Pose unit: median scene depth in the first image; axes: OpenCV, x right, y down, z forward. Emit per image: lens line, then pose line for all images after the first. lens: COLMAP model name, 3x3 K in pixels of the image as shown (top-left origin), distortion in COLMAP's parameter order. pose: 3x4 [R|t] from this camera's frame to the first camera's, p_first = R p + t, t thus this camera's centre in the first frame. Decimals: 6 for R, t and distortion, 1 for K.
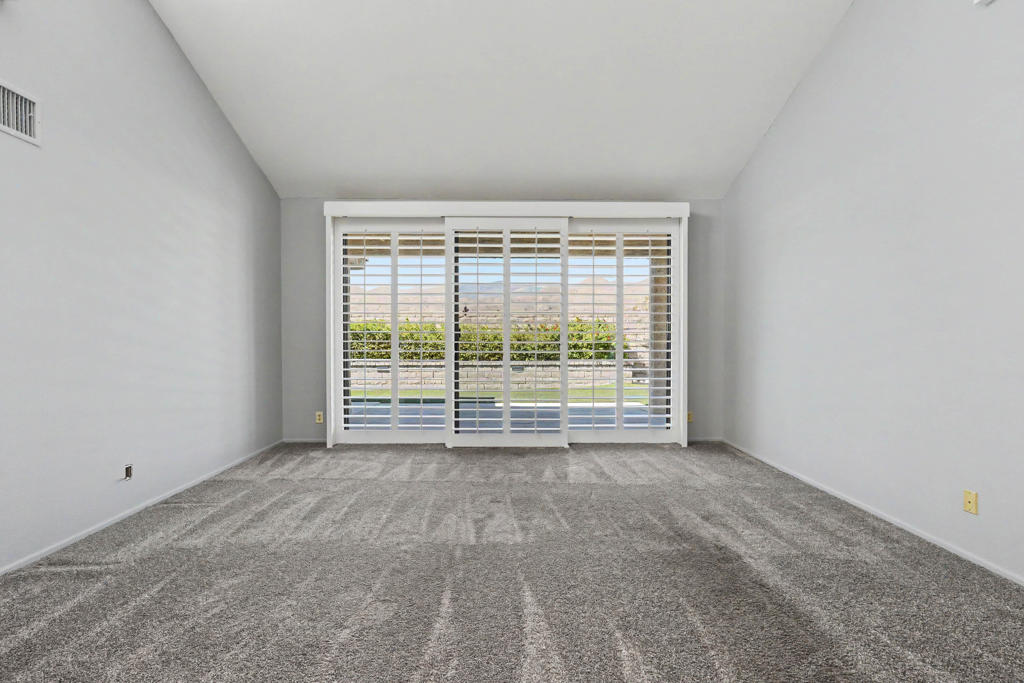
lens RADIAL K [[454.9, 0, 511.8], [0, 454.9, 365.5], [0, 0, 1]] dist [0.002485, 0.000832]
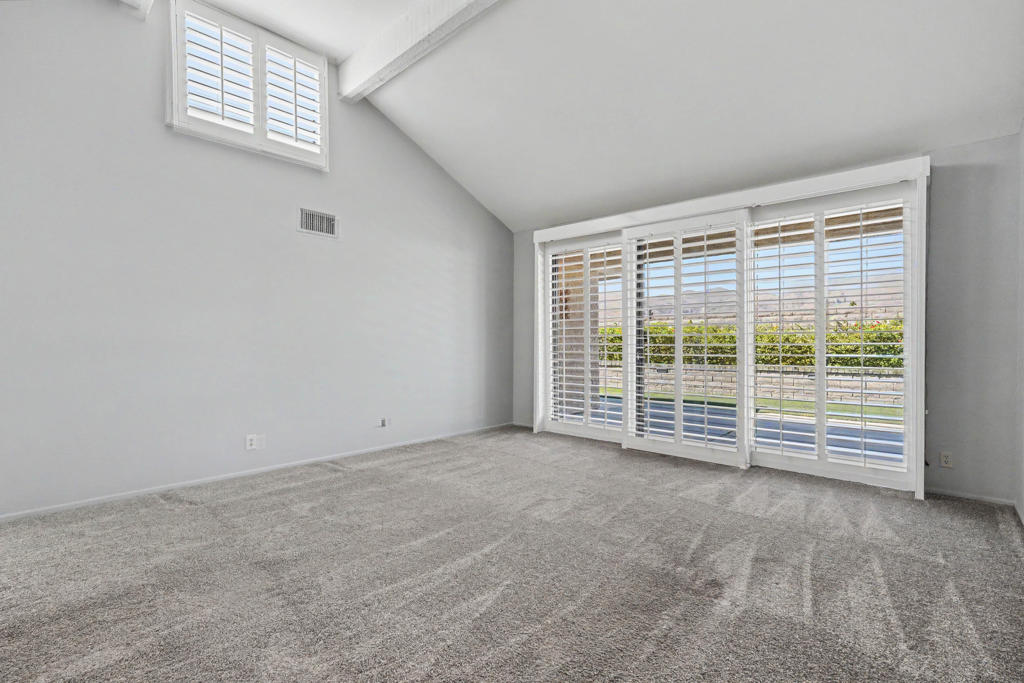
lens RADIAL K [[482.0, 0, 512.0], [0, 482.0, 341.5], [0, 0, 1]] dist [0.019323, -0.000067]
pose [[0.726473, -0.000410, -0.687195, 0.447802], [-0.039699, 0.998305, -0.042564, -0.003372], [0.686047, 0.058202, 0.725225, 0.018613]]
